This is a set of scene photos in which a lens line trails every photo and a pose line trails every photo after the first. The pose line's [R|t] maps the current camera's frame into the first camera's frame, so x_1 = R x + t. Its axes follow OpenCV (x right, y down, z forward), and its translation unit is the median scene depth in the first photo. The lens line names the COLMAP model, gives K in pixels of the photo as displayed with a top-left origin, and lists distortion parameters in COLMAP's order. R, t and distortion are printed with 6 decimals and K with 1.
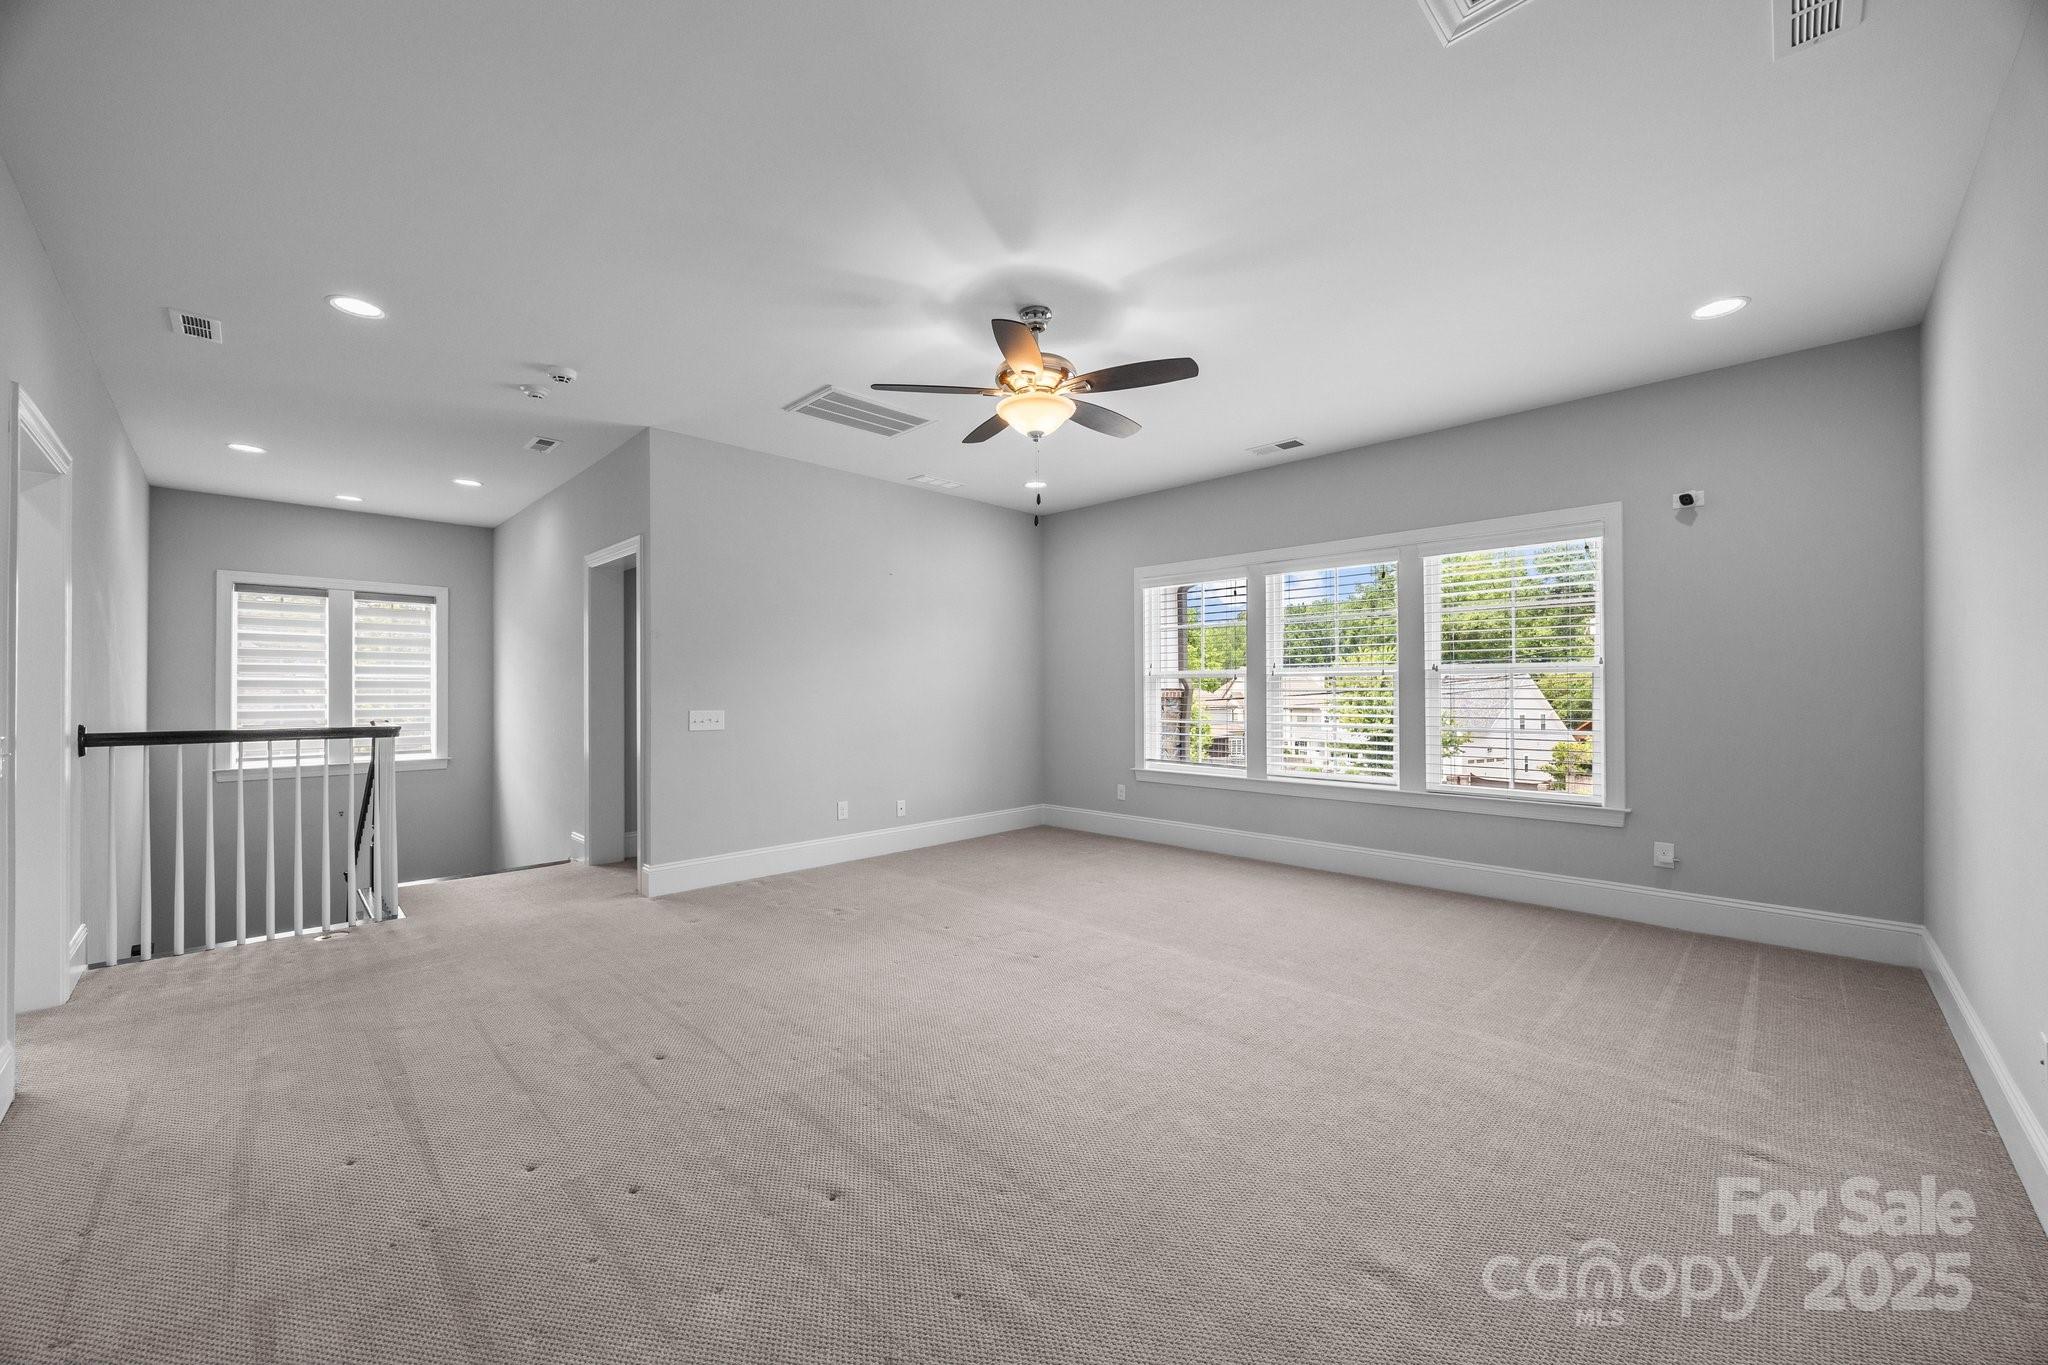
lens RADIAL K [[777.1, 0, 1027.7], [0, 777.1, 683.8], [0, 0, 1]] dist [-0.000801, 0.000443]
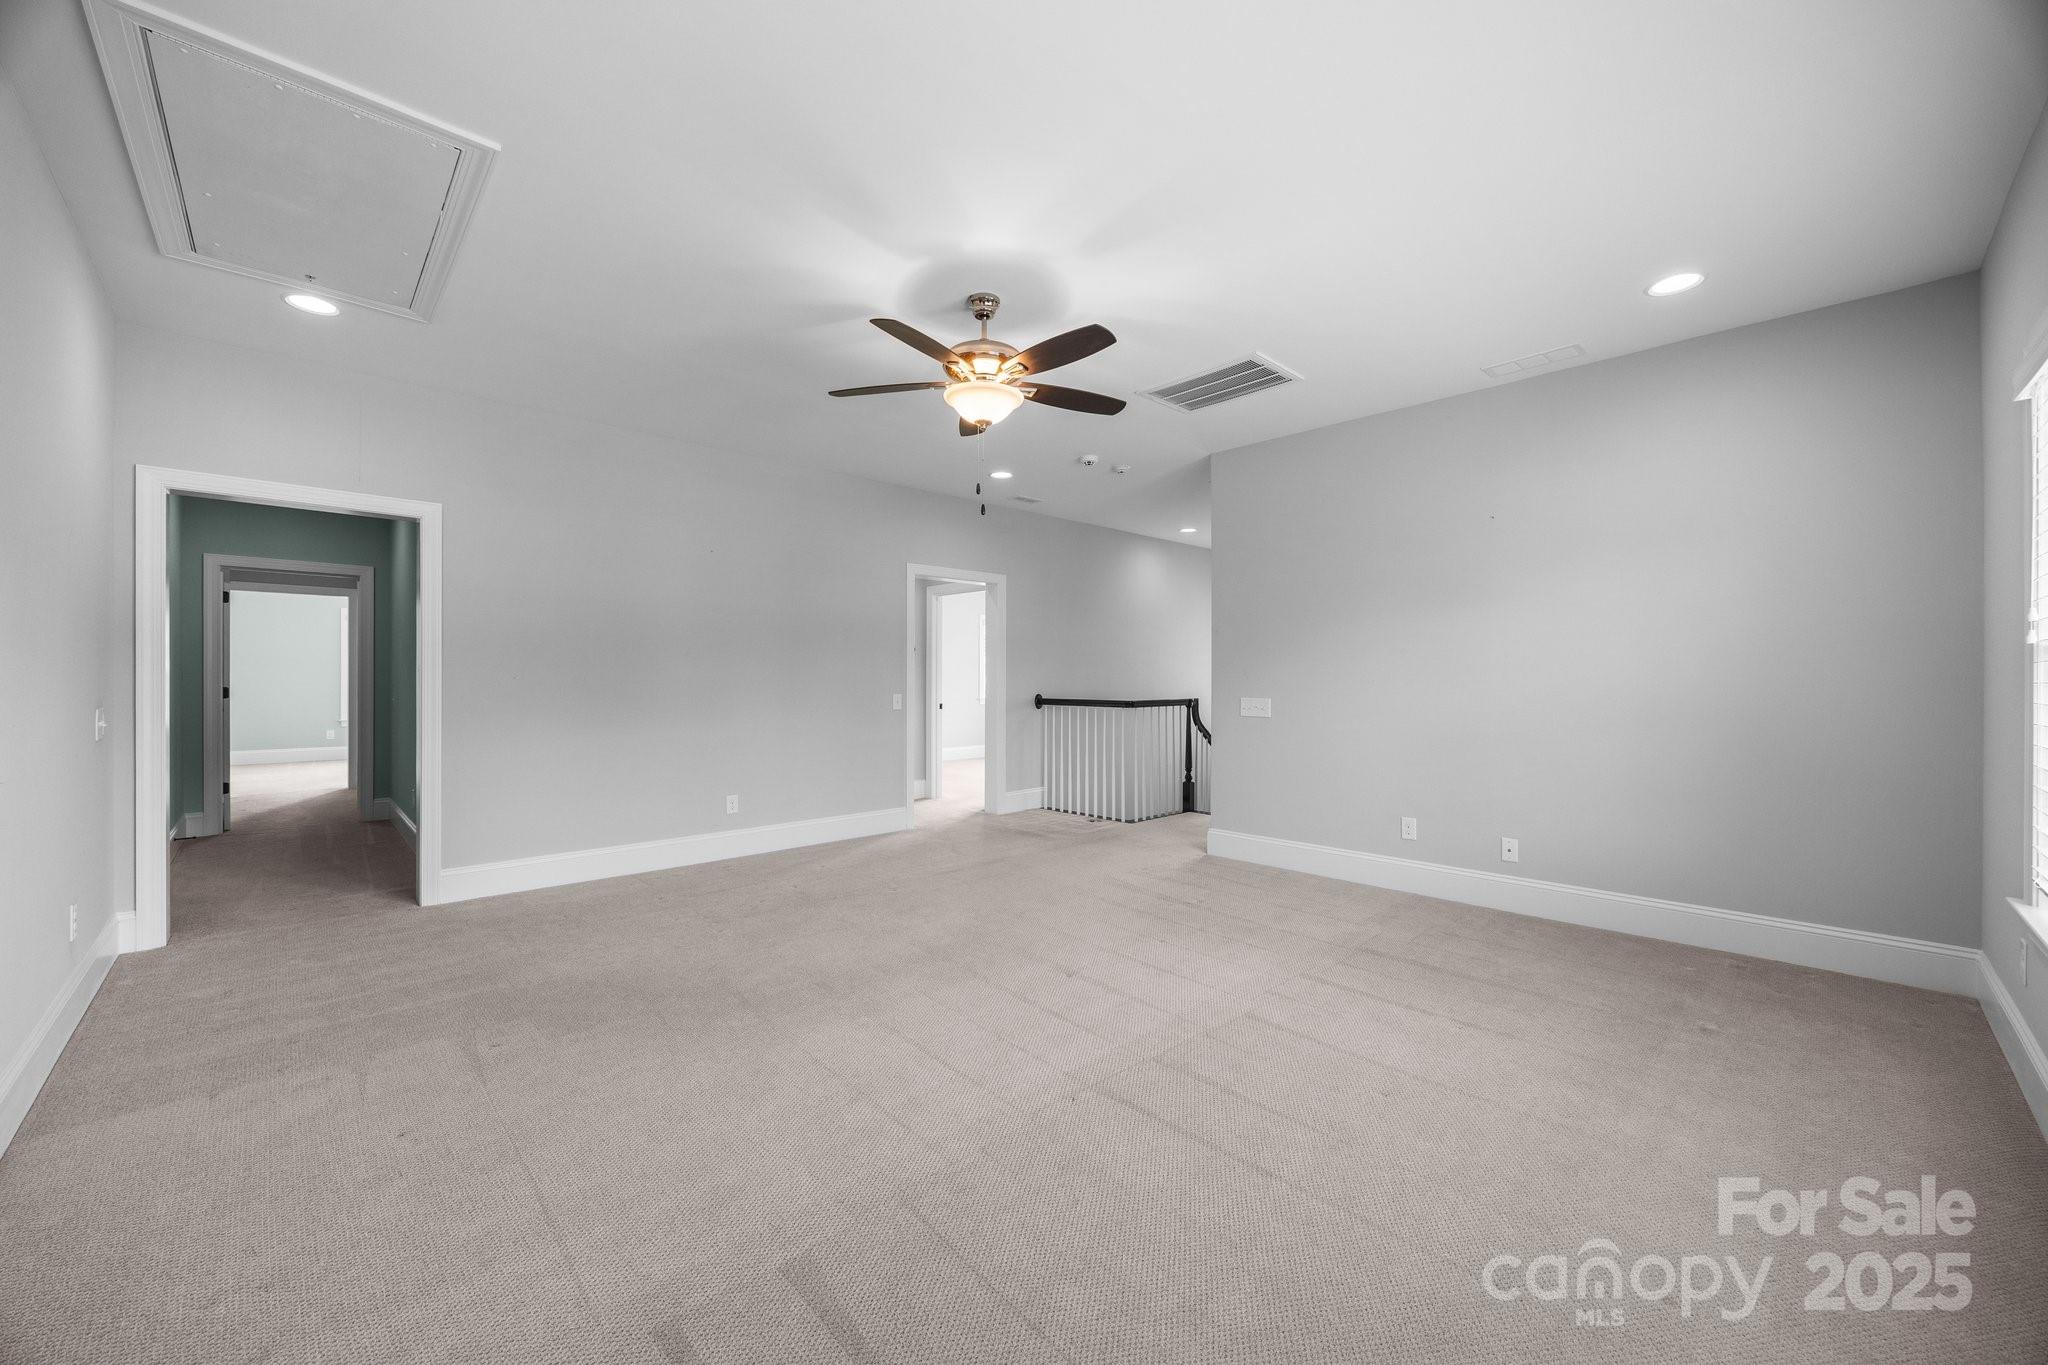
lens RADIAL K [[777.1, 0, 1028.5], [0, 777.1, 681.5], [0, 0, 1]] dist [-0.000801, 0.000443]
pose [[-0.030067, 0.011586, -0.999481, 0.642484], [0.012369, 0.999861, 0.011218, -0.004462], [0.999471, -0.012026, -0.030206, 0.698281]]
